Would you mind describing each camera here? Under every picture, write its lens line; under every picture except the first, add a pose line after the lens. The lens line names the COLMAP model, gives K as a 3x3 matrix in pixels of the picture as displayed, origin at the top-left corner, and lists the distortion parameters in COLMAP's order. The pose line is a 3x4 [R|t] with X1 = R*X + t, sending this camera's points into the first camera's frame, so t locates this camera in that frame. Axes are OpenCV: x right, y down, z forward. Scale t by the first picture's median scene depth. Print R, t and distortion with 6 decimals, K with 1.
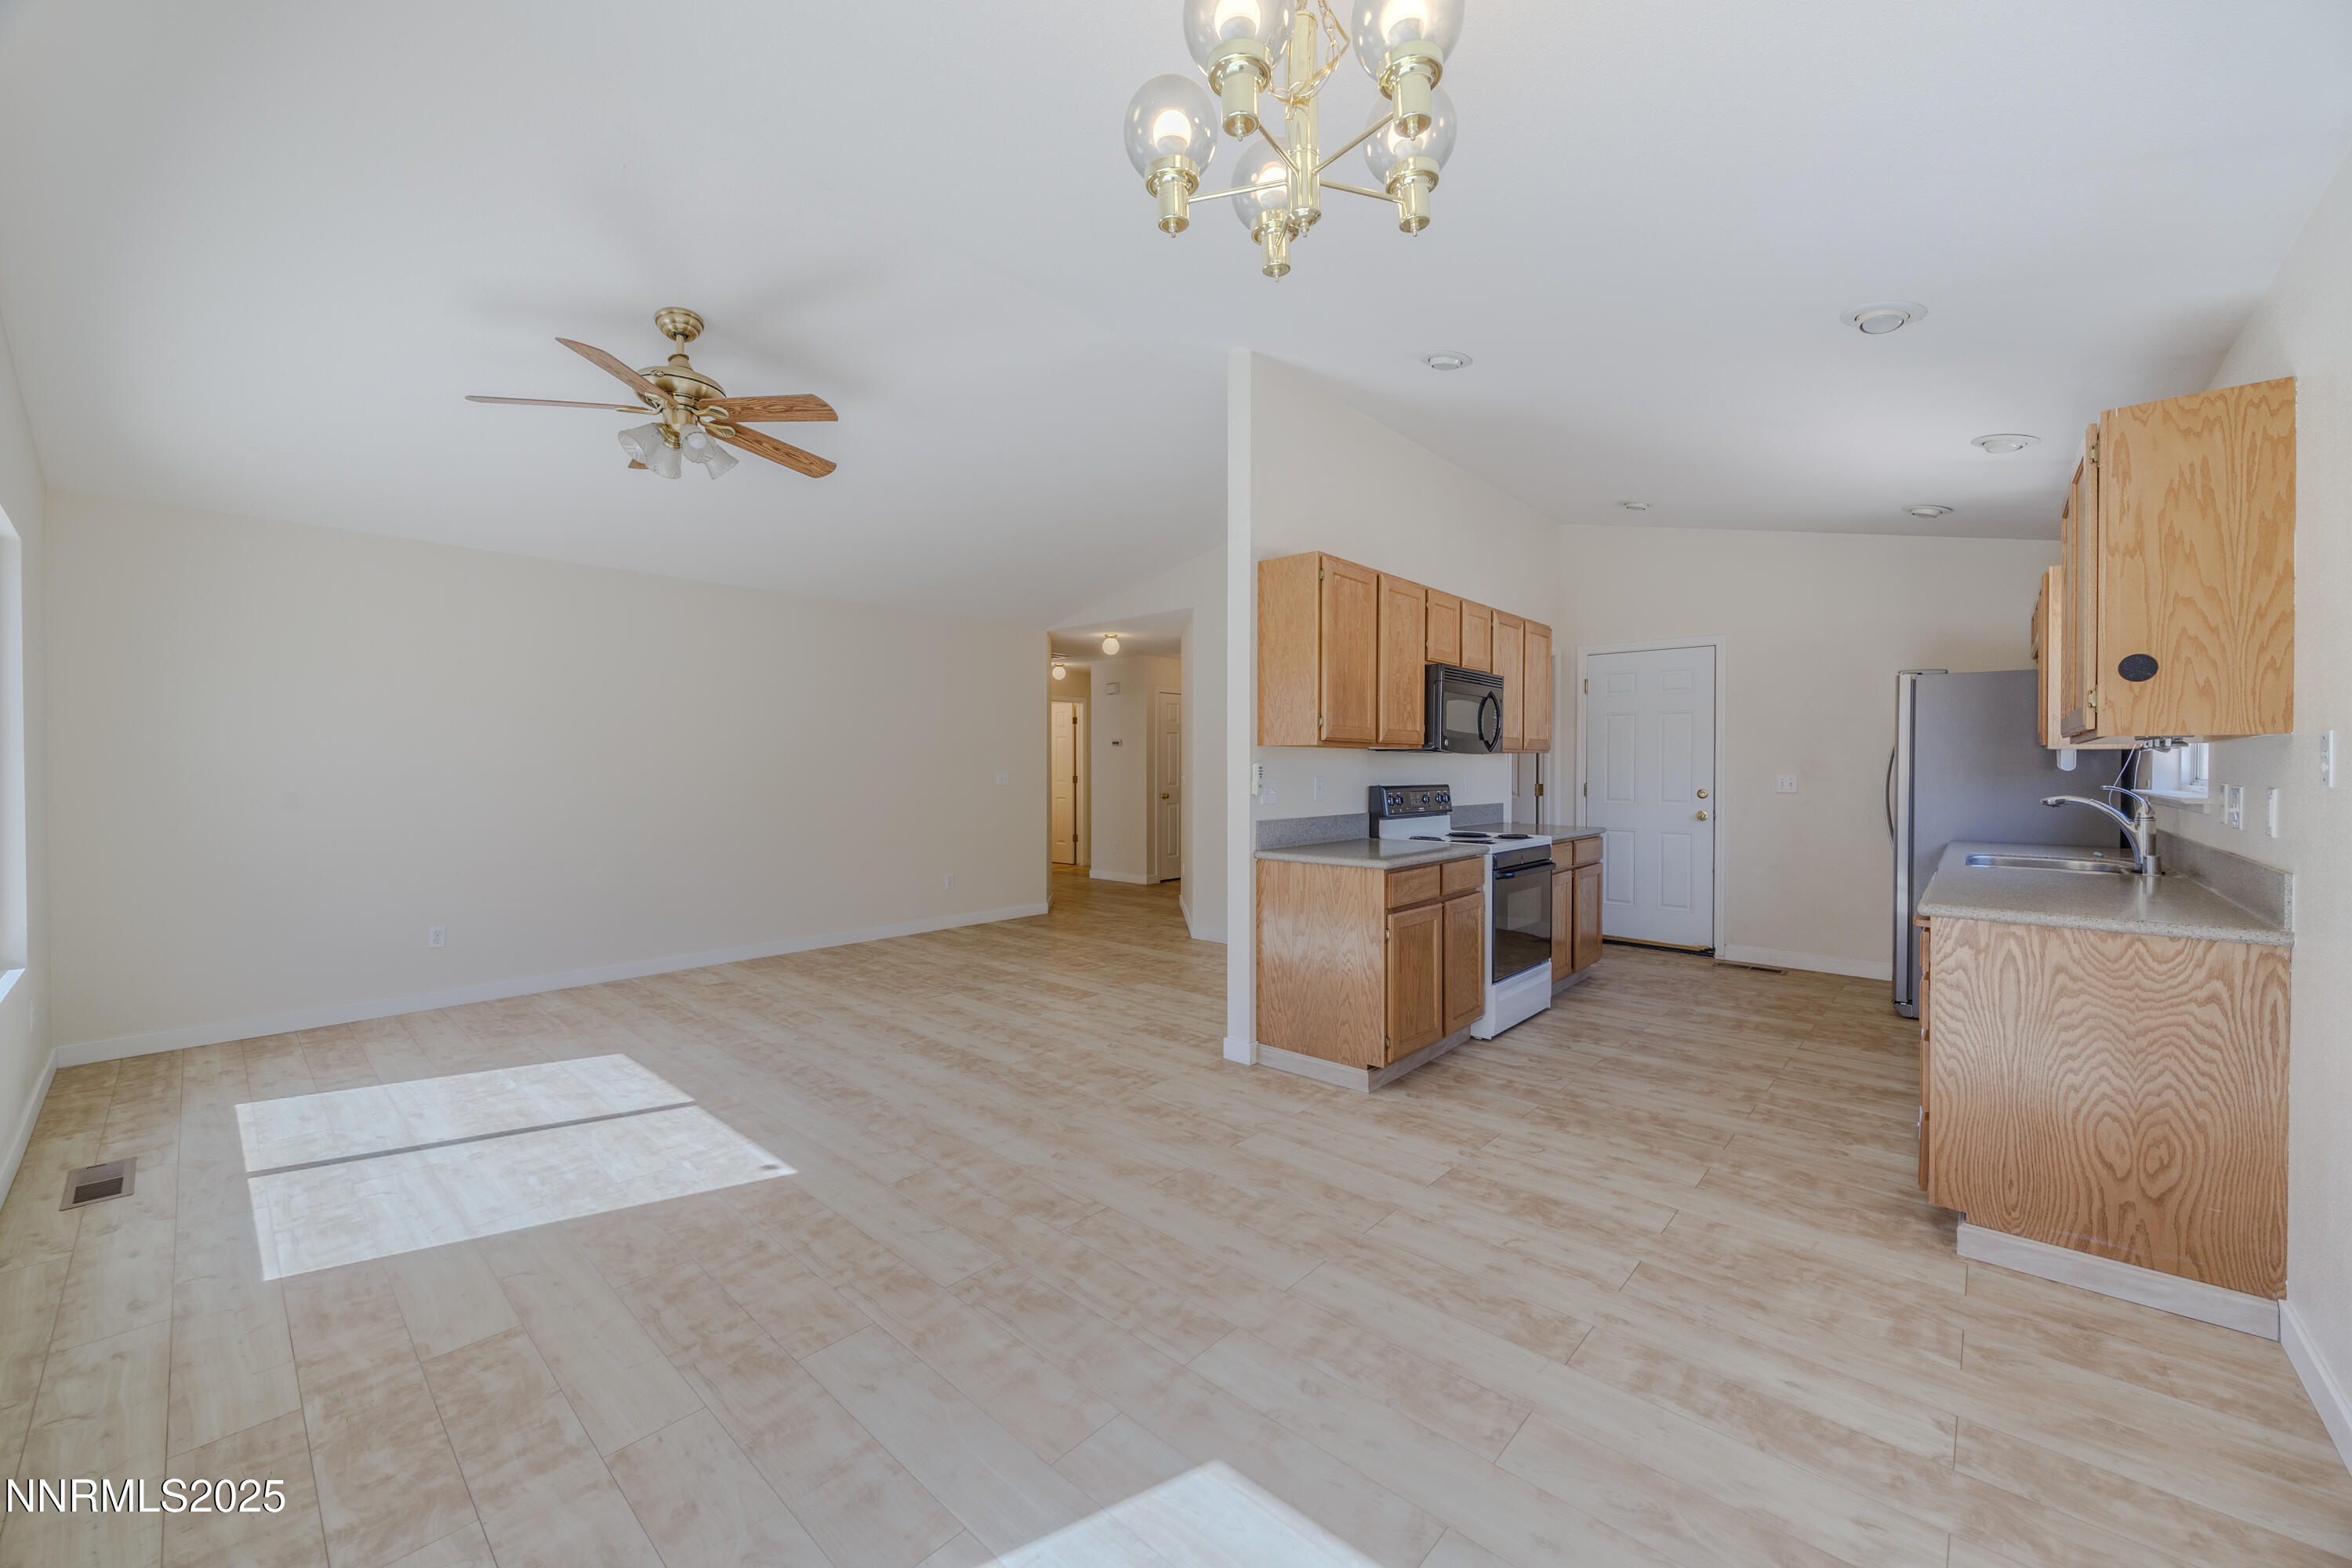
lens RADIAL K [[908.0, 0, 1185.7], [0, 908.0, 773.7], [0, 0, 1]] dist [0.002134, -0.001204]
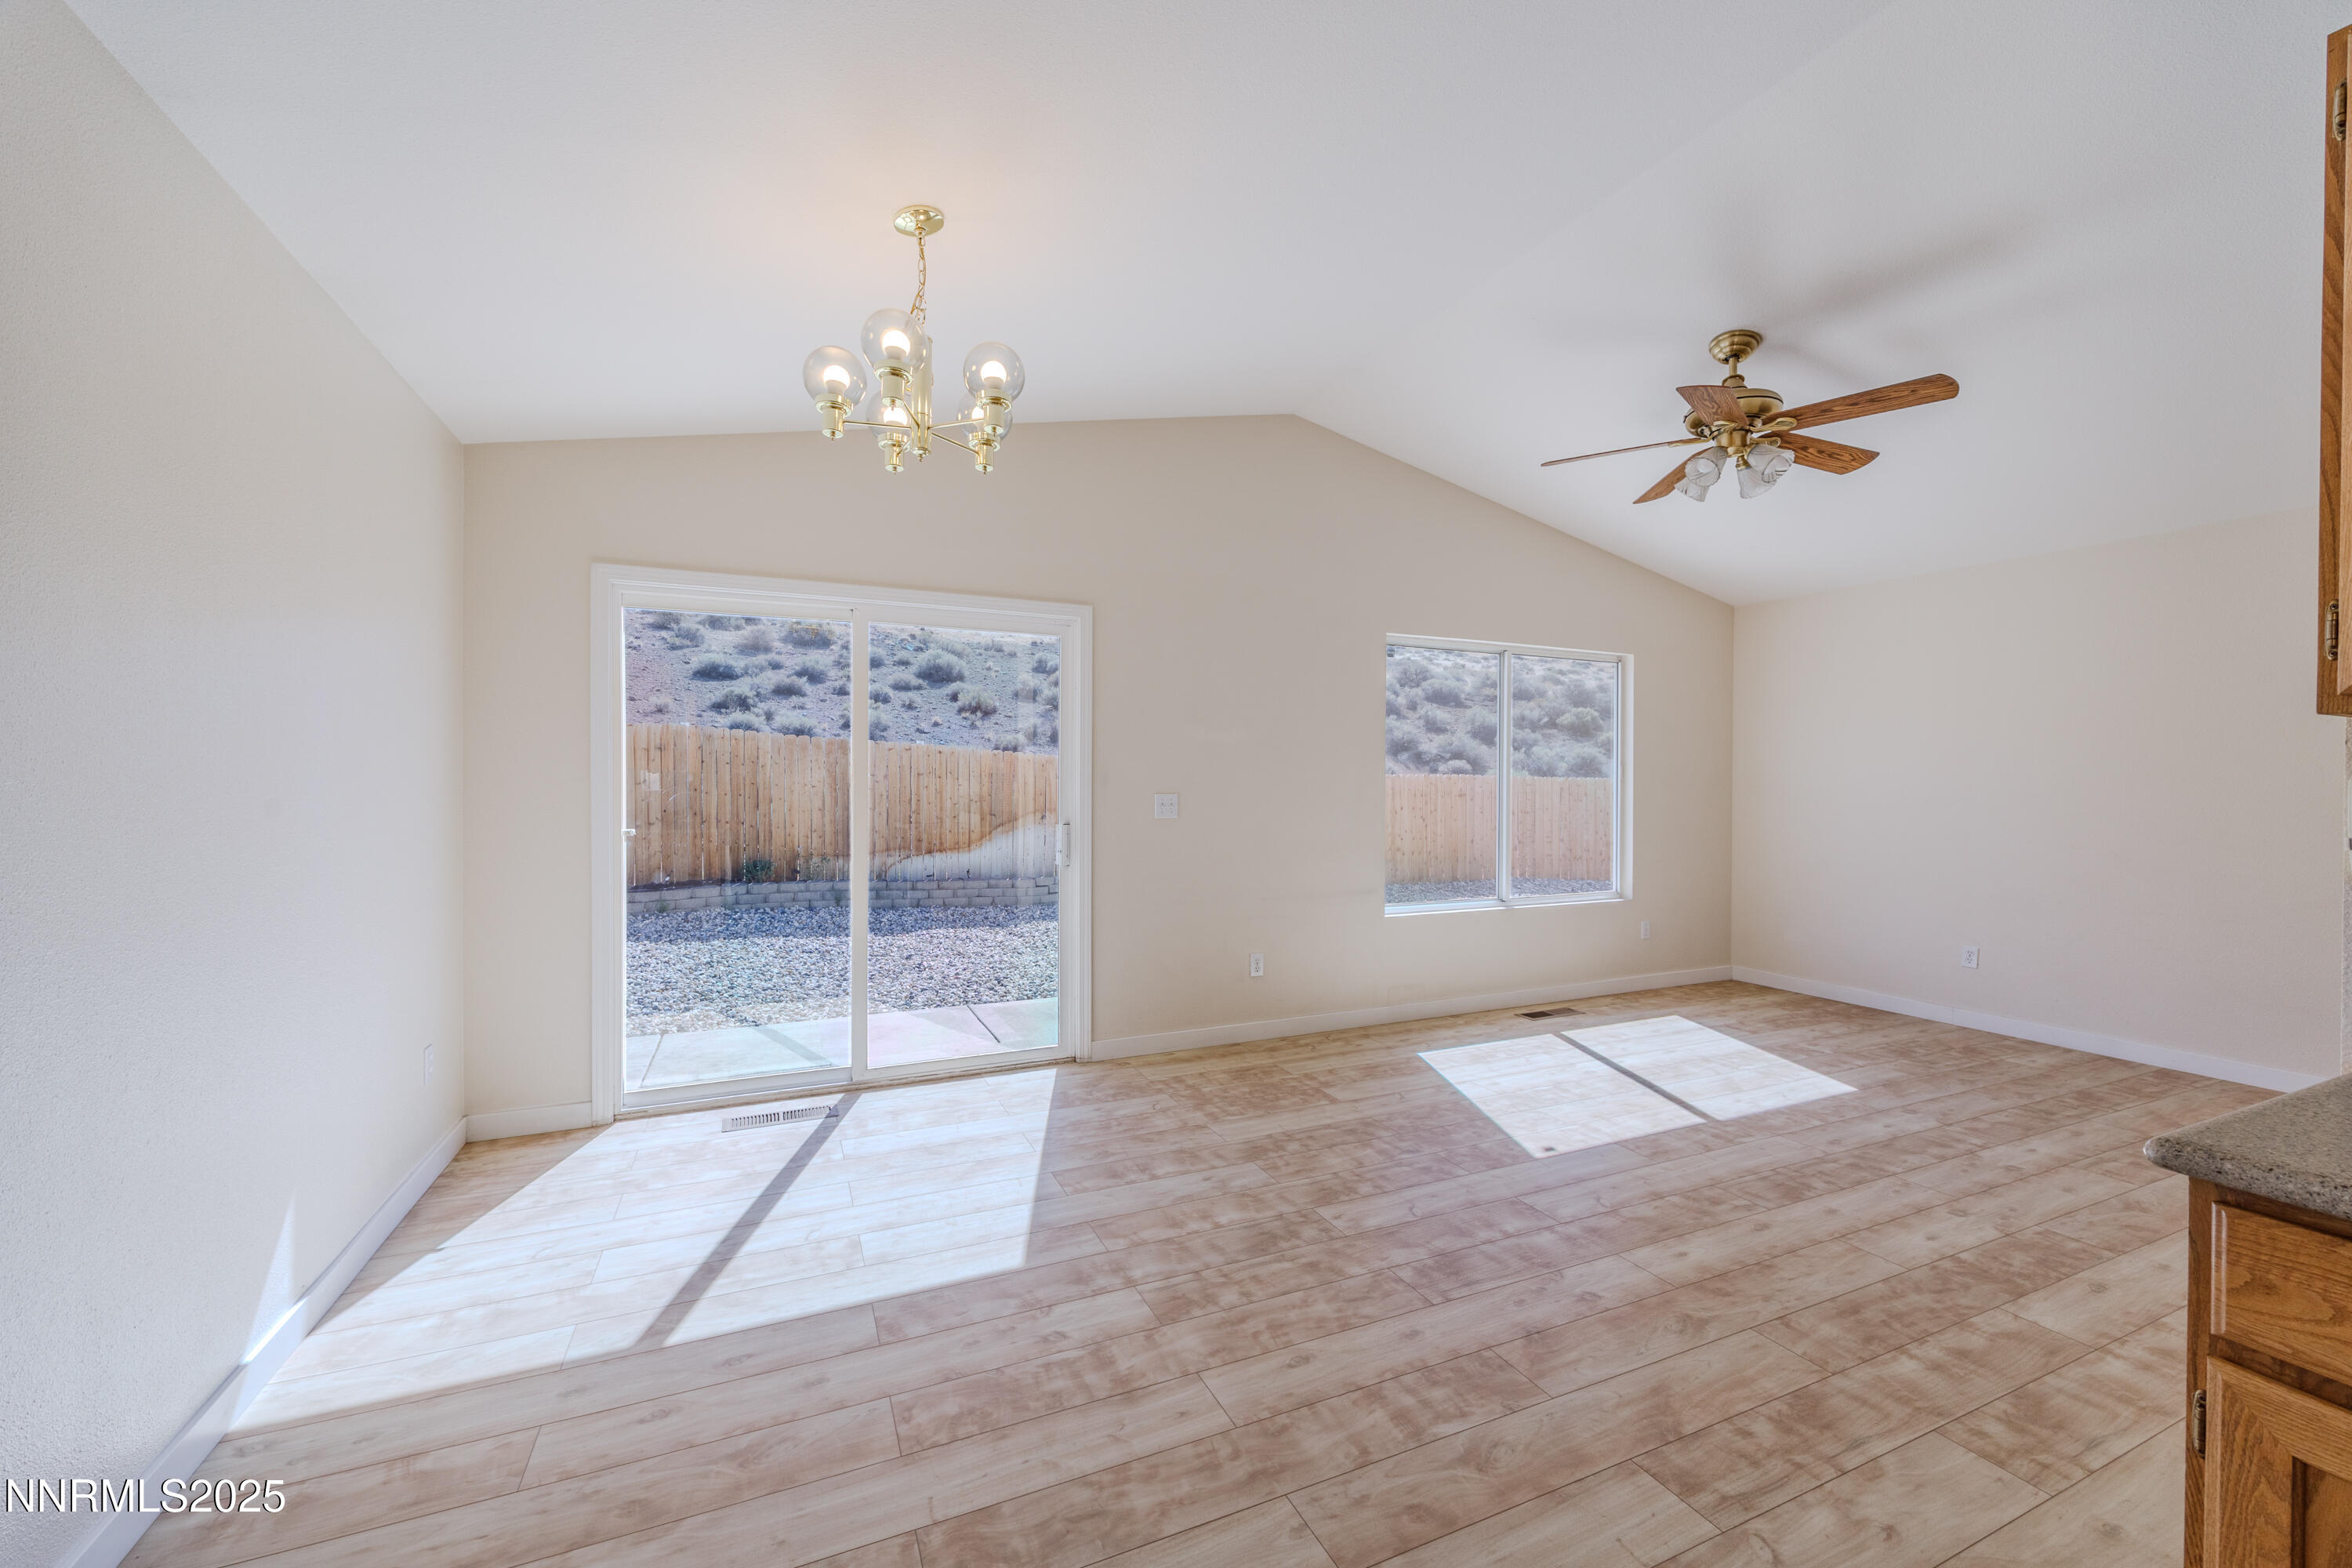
lens RADIAL K [[908.0, 0, 1169.1], [0, 908.0, 796.4], [0, 0, 1]] dist [0.002134, -0.001204]
pose [[-0.411547, 0.010743, -0.911325, 0.628857], [-0.011411, 0.999791, 0.016939, 0.003704], [0.911317, 0.017371, -0.411339, 0.919222]]
